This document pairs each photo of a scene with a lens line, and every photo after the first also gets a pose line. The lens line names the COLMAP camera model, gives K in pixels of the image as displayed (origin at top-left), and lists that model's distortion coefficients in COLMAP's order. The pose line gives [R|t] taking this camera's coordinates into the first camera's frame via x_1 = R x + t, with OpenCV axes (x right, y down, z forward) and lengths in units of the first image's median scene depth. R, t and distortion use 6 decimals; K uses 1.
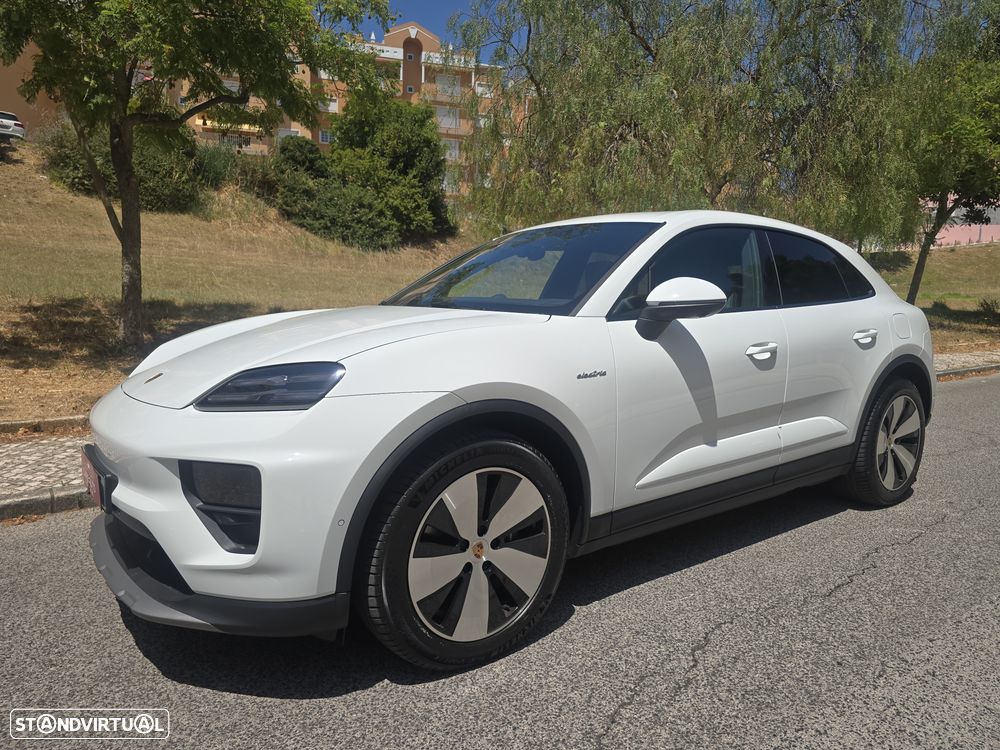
lens RADIAL K [[672.3, 0, 500.0], [0, 672.3, 375.0], [0, 0, 1]] dist [0.049169, -0.048096]
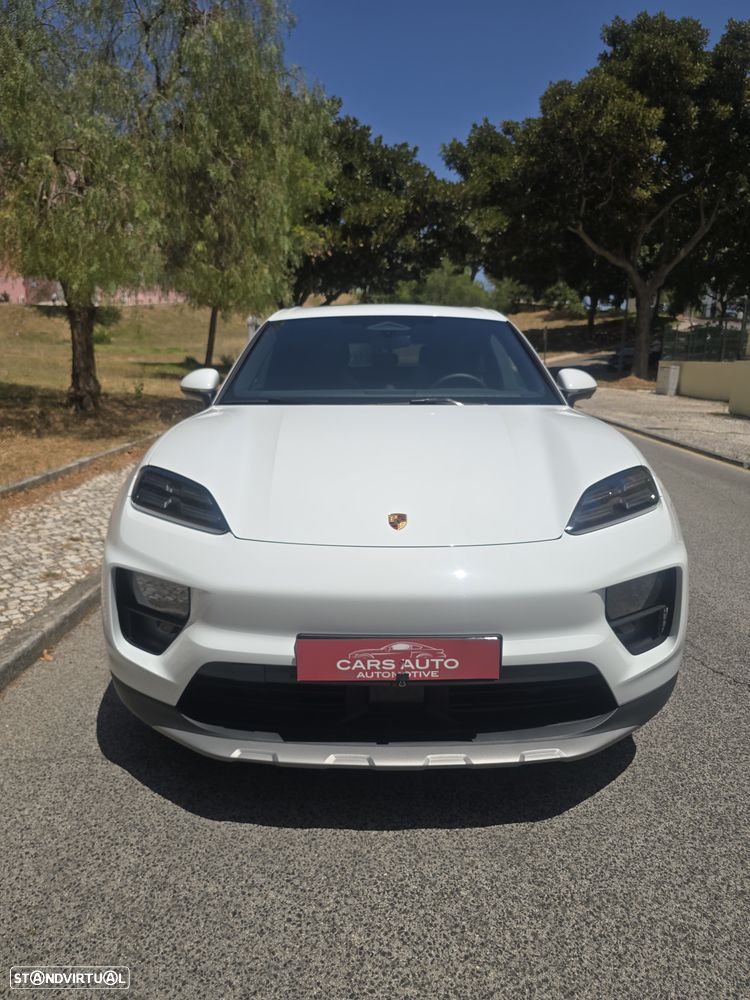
lens RADIAL K [[674.3, 0, 378.7], [0, 674.3, 495.9], [0, 0, 1]] dist [0.040603, -0.035178]
pose [[0.604315, -0.169472, 0.778513, -0.685724], [0.090479, 0.985393, 0.144274, -0.083809], [-0.791591, -0.016748, 0.610822, 0.324551]]
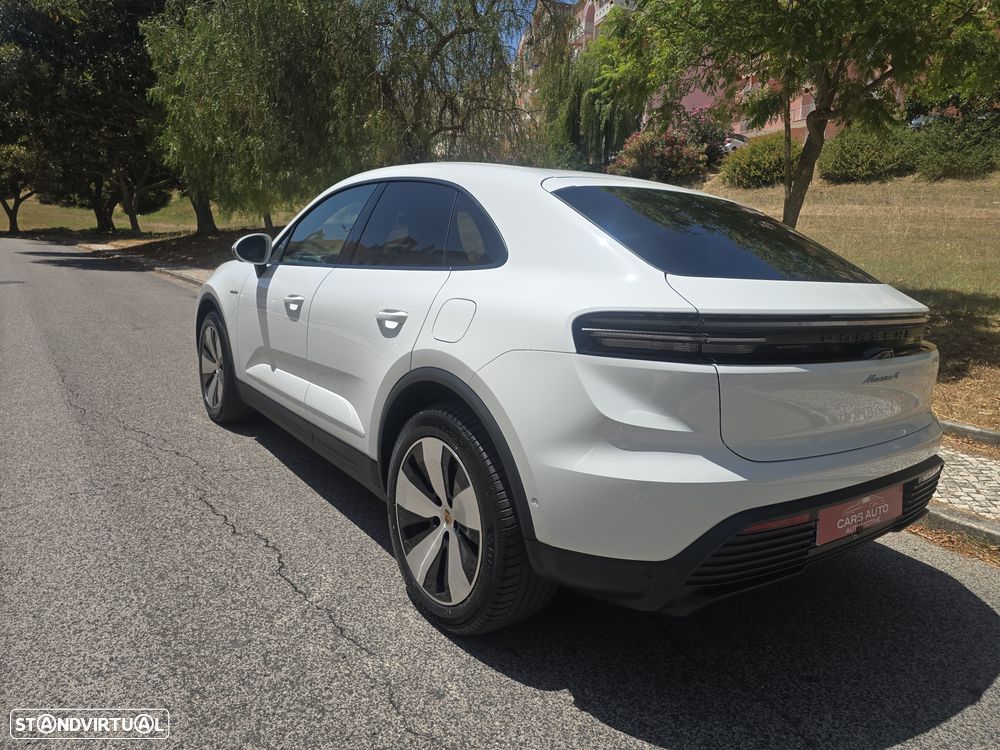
lens RADIAL K [[672.3, 0, 500.0], [0, 672.3, 375.0], [0, 0, 1]] dist [0.049169, -0.048096]
pose [[-0.023951, 0.170712, -0.985030, 1.111165], [-0.174934, 0.969395, 0.172256, -0.126481], [0.984289, 0.176441, 0.006645, 1.017188]]
